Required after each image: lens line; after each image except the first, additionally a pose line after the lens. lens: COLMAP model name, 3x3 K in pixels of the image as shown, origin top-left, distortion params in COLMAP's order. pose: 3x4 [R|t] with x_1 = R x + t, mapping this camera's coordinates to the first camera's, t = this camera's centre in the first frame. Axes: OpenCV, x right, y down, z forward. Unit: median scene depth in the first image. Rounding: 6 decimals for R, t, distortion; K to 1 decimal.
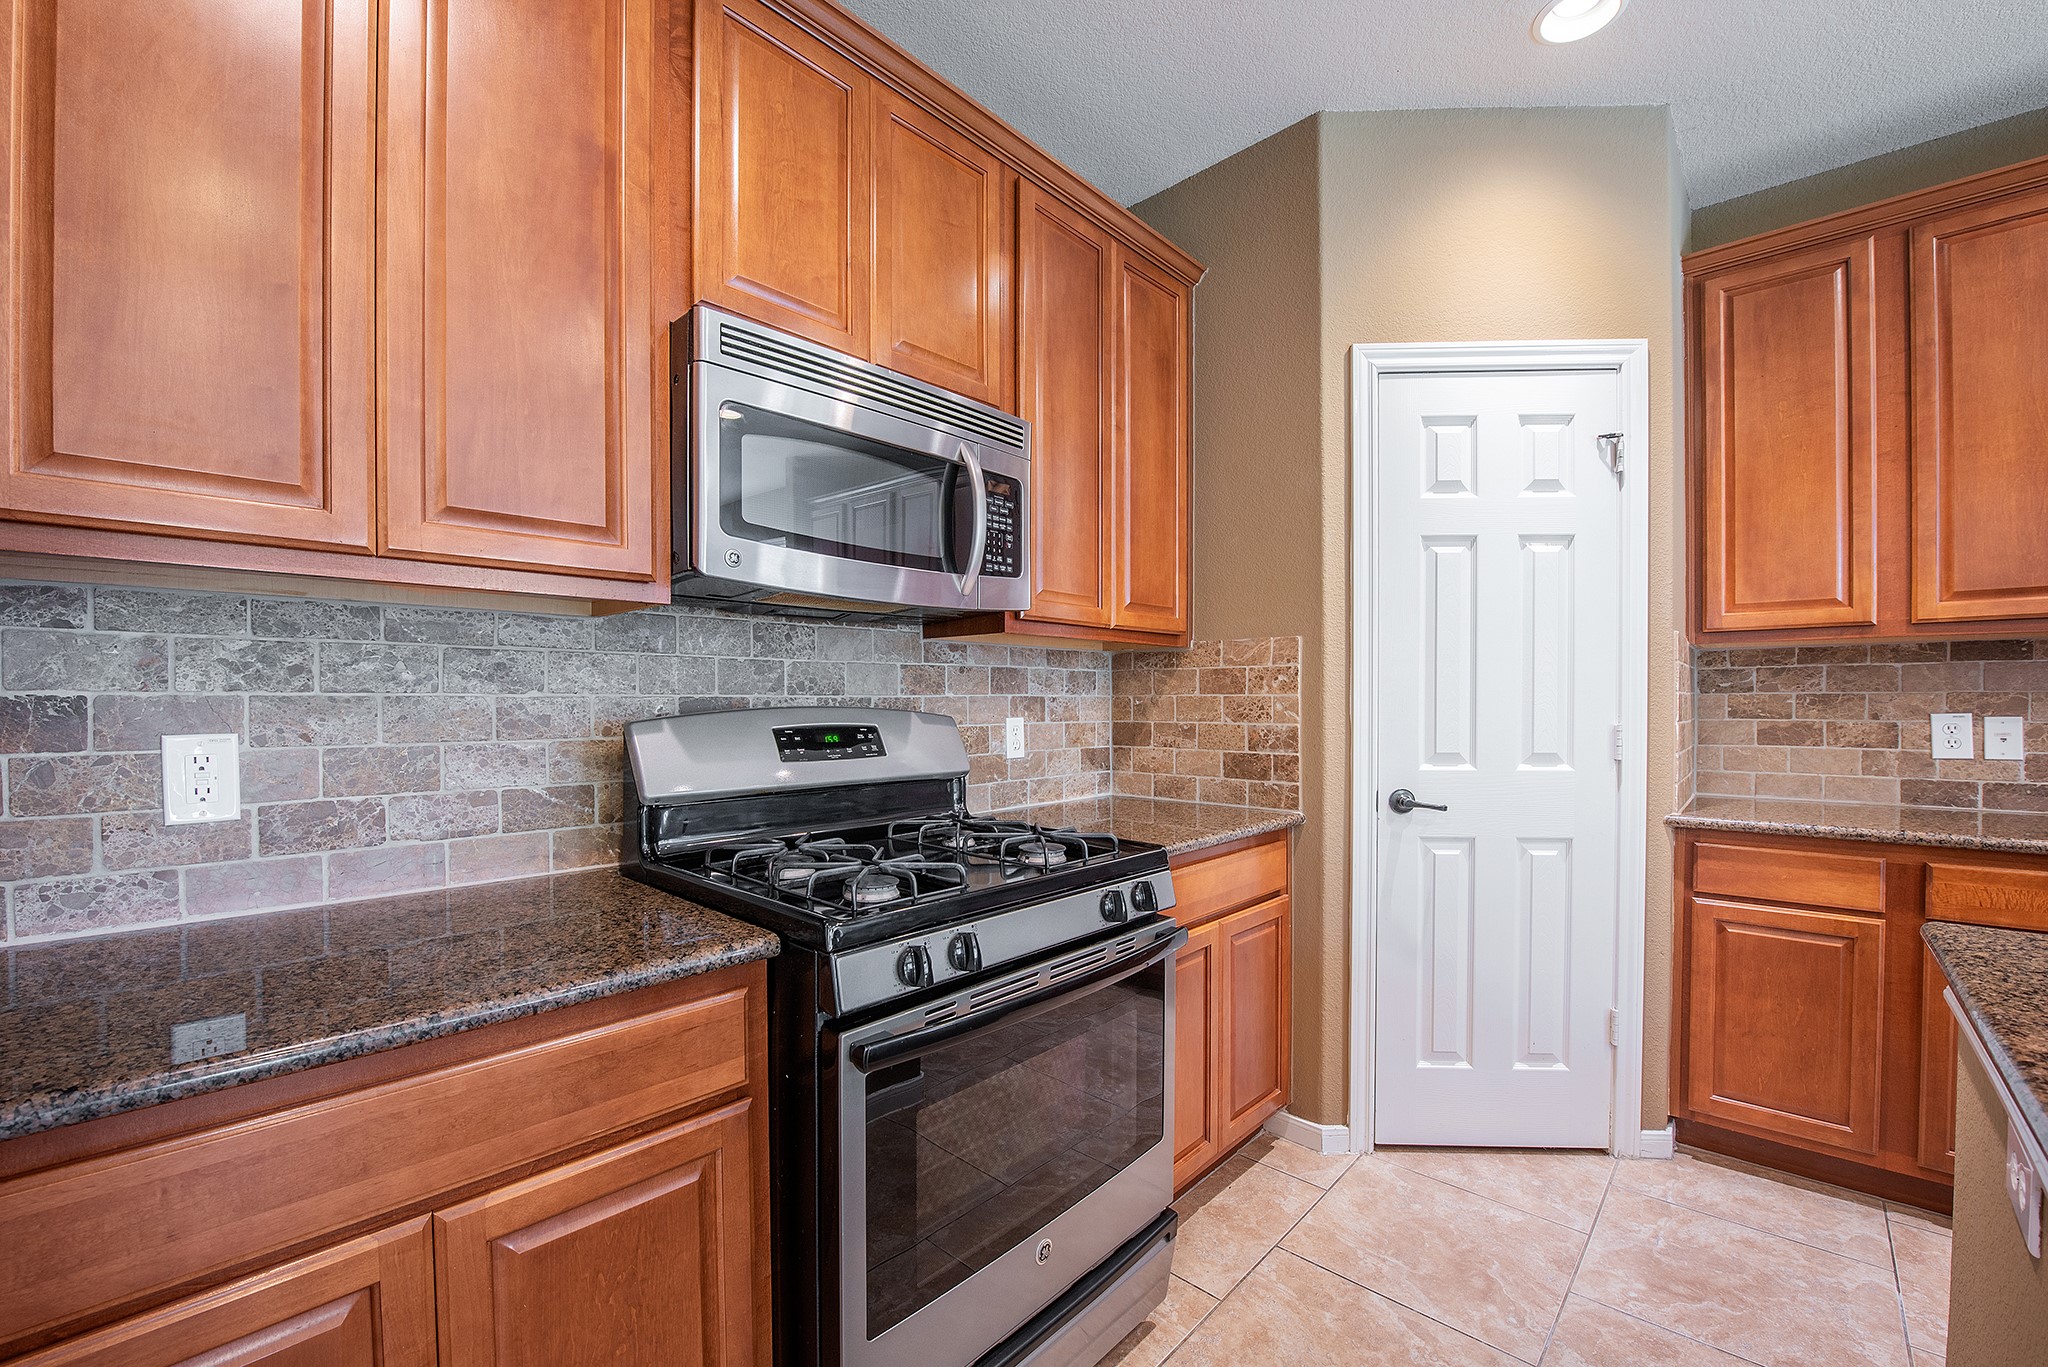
lens RADIAL K [[836.3, 0, 1024.6], [0, 836.3, 704.2], [0, 0, 1]] dist [-0.015802, -0.000091]
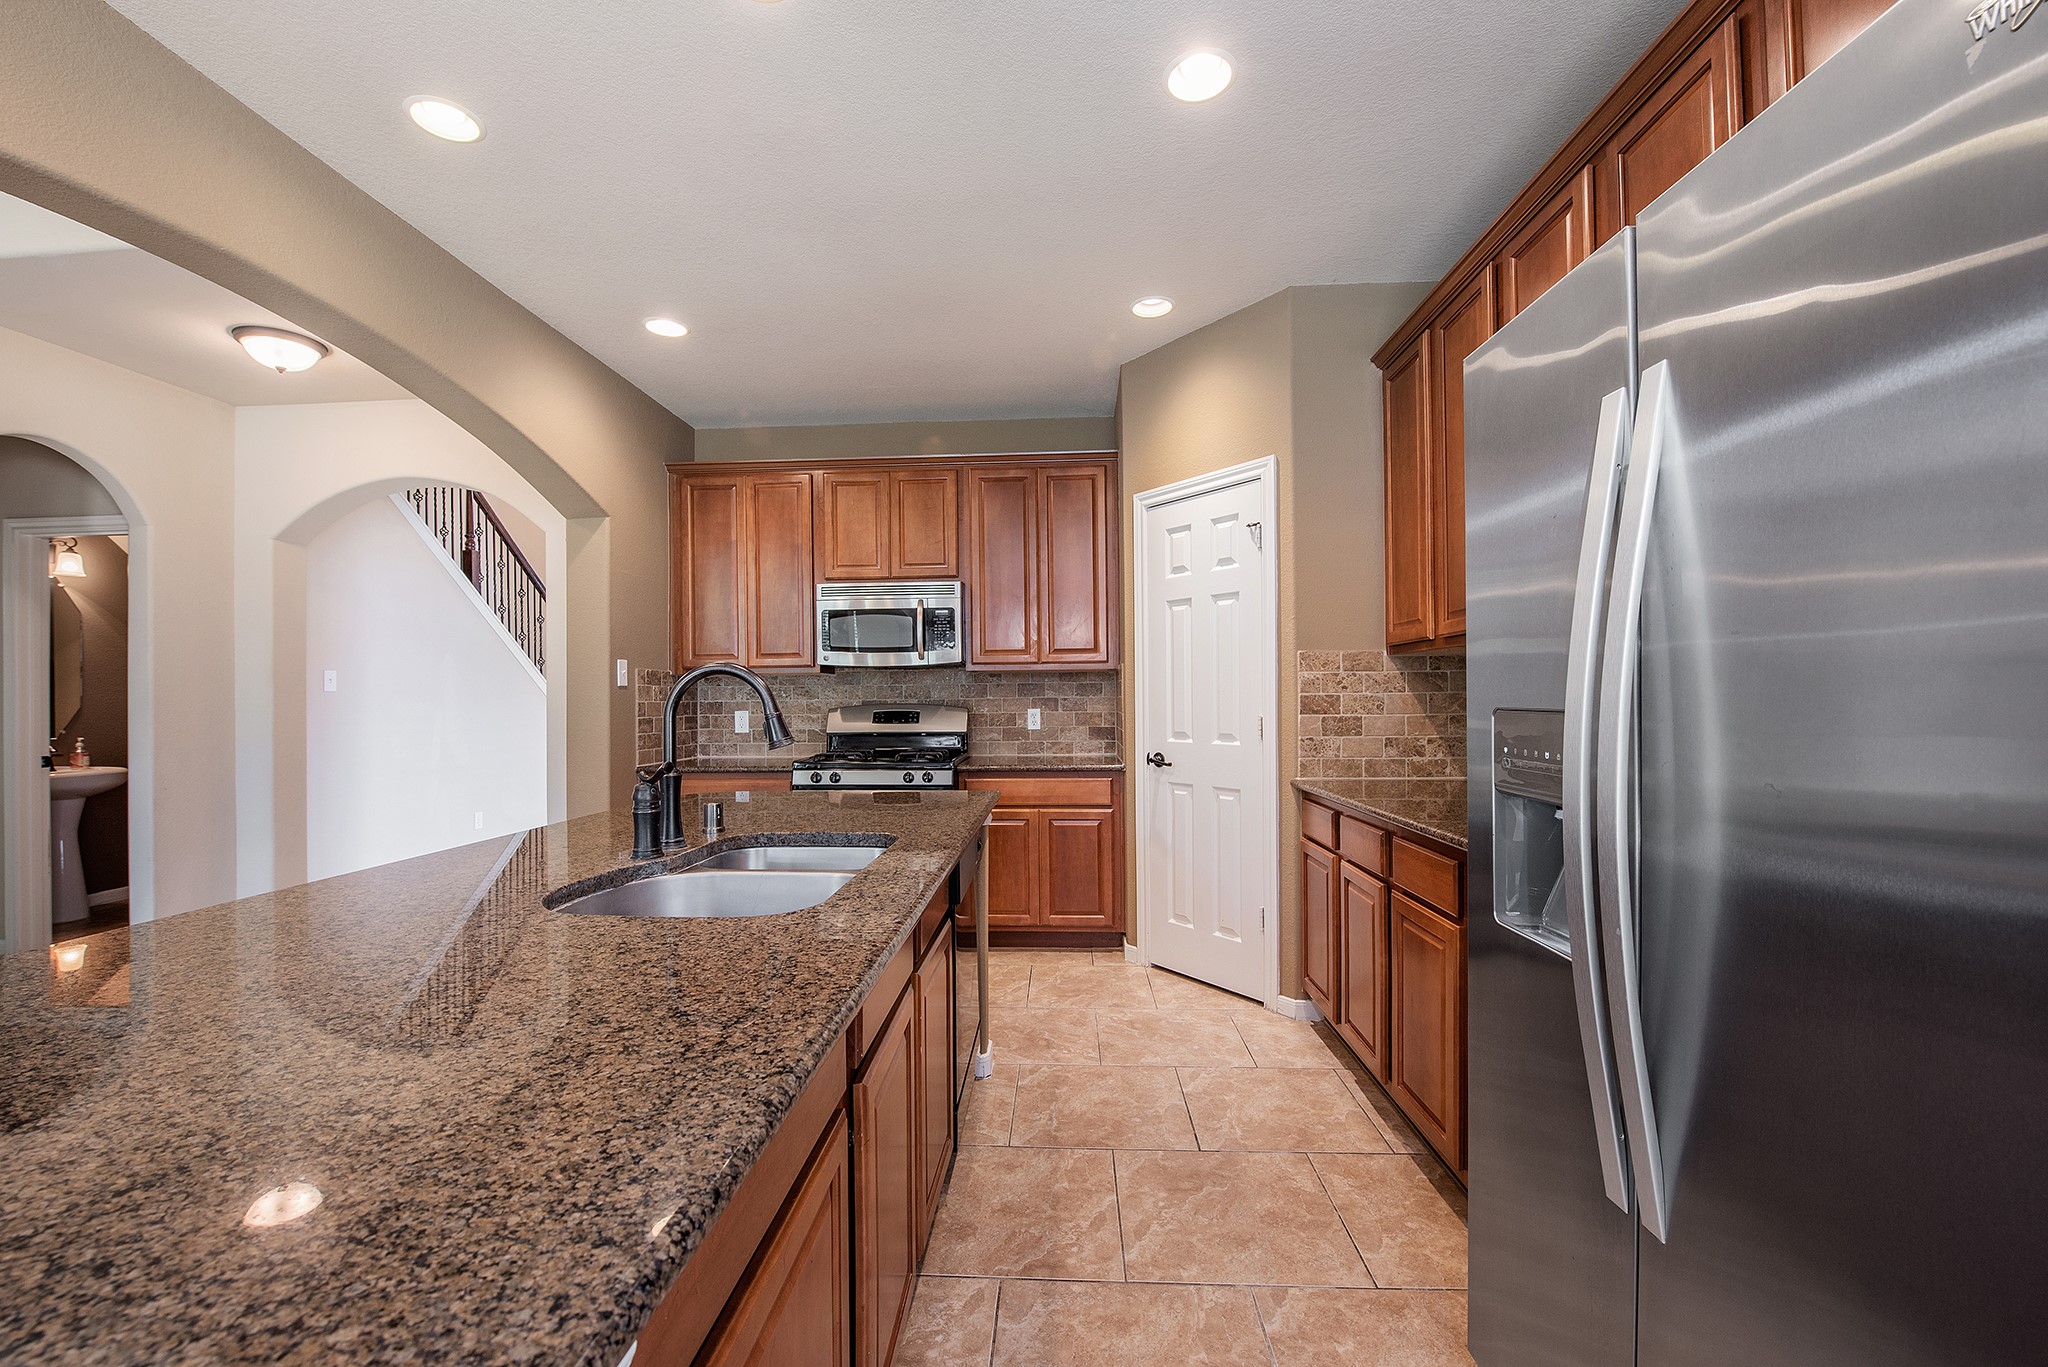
lens RADIAL K [[813.6, 0, 1013.8], [0, 813.6, 685.4], [0, 0, 1]] dist [-0.014055, -0.000322]
pose [[0.637845, -0.016735, -0.769983, 1.563288], [0.004570, 0.999829, -0.017945, -0.005926], [0.770152, 0.007928, 0.637812, -0.279011]]
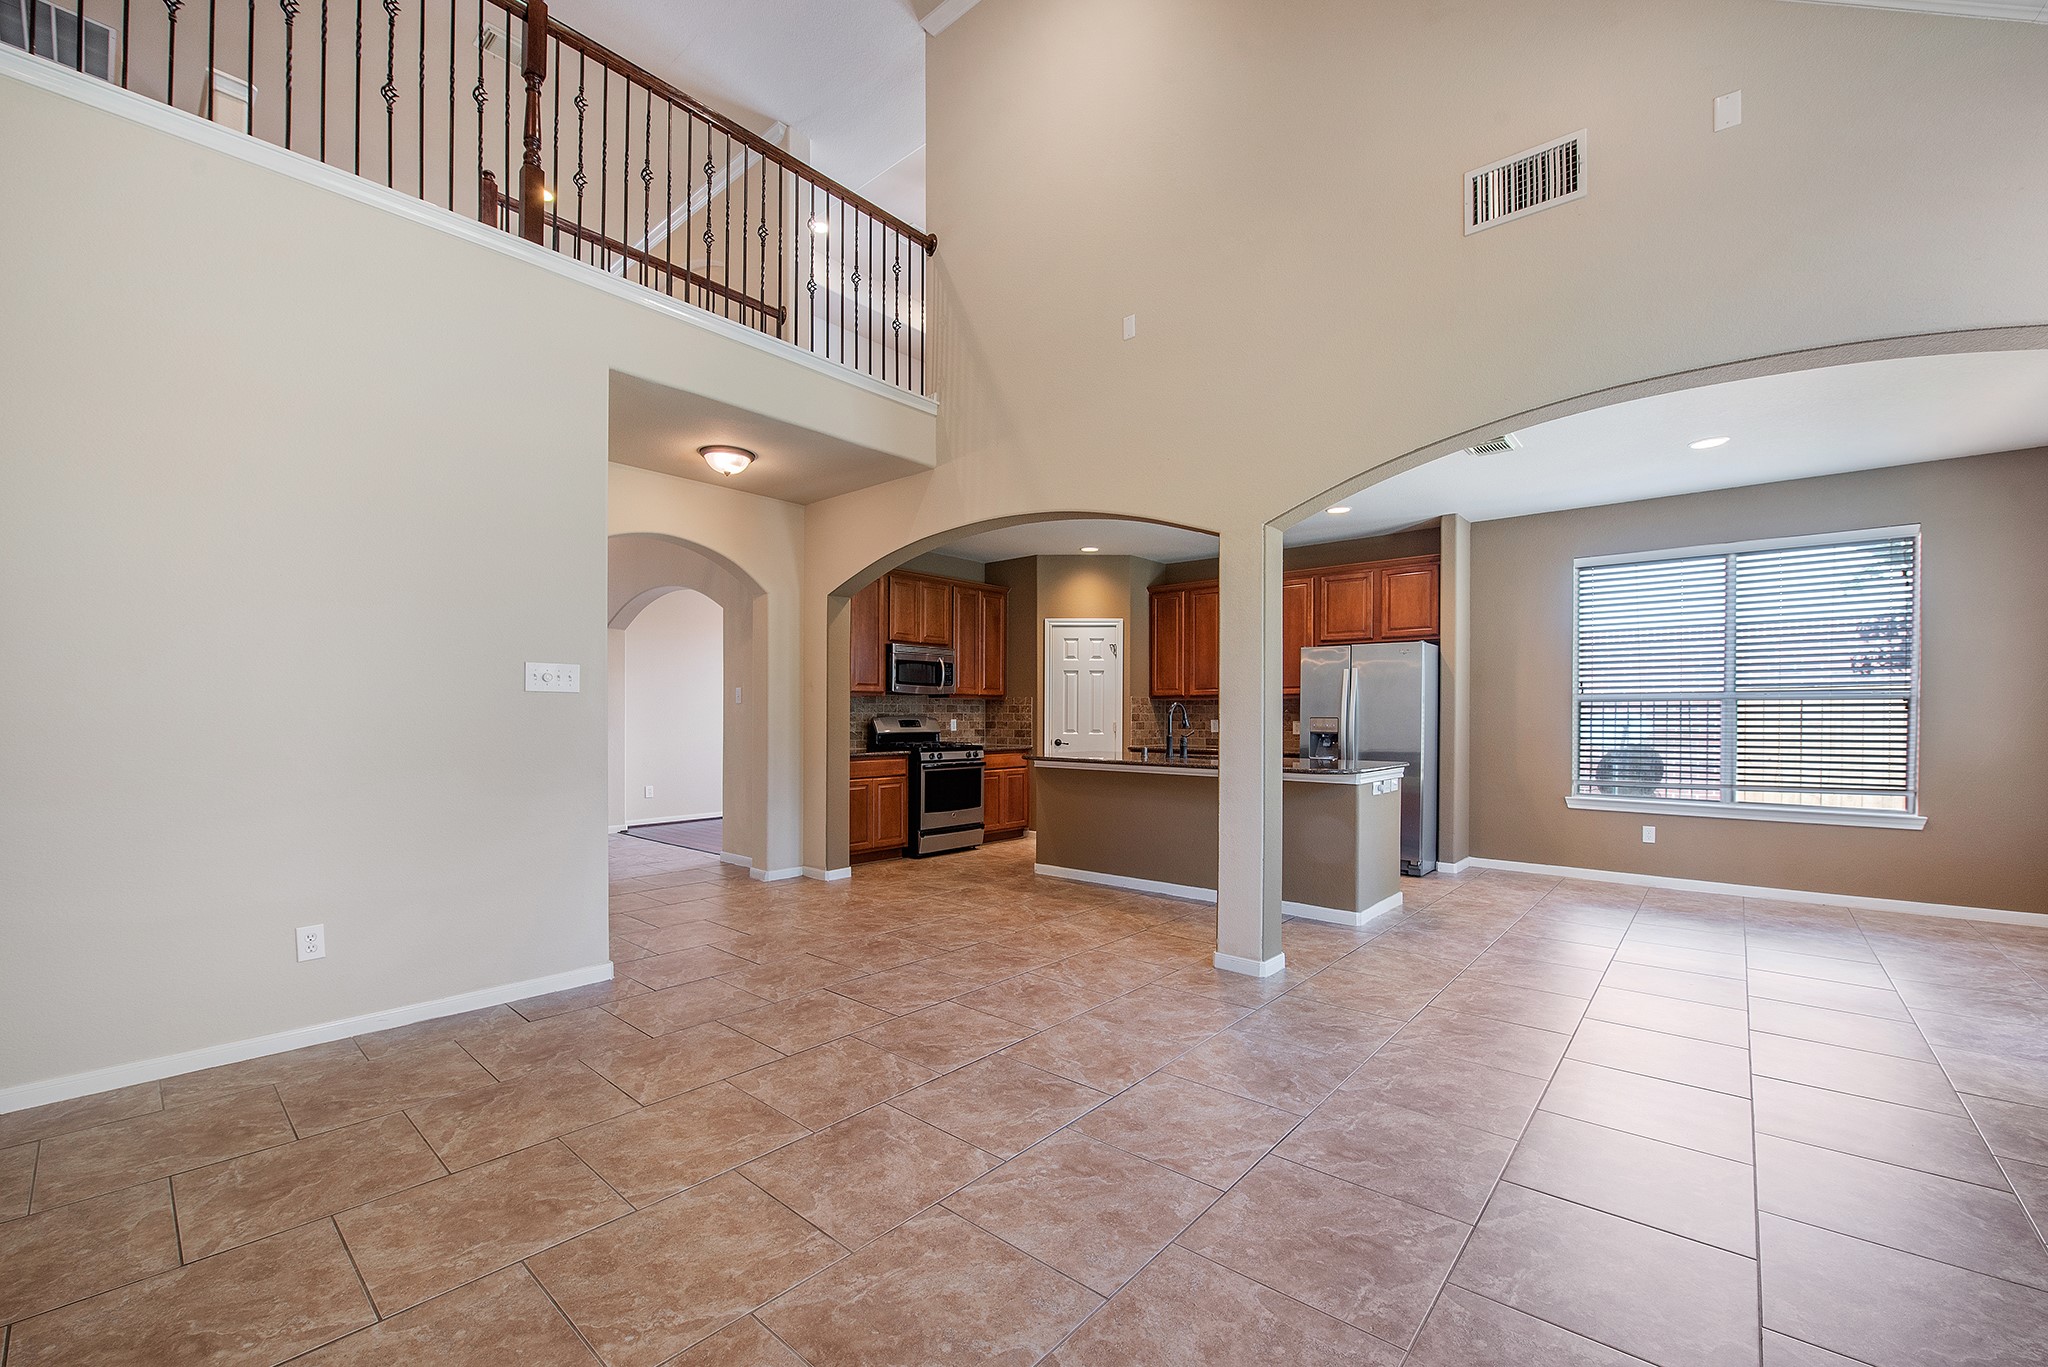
lens RADIAL K [[820.1, 0, 1019.8], [0, 820.1, 715.7], [0, 0, 1]] dist [-0.017067, -0.000217]
pose [[0.999531, 0.004725, 0.030253, 0.177104], [-0.004608, 0.999982, -0.003931, 0.014015], [-0.030271, 0.003789, 0.999535, -2.682442]]
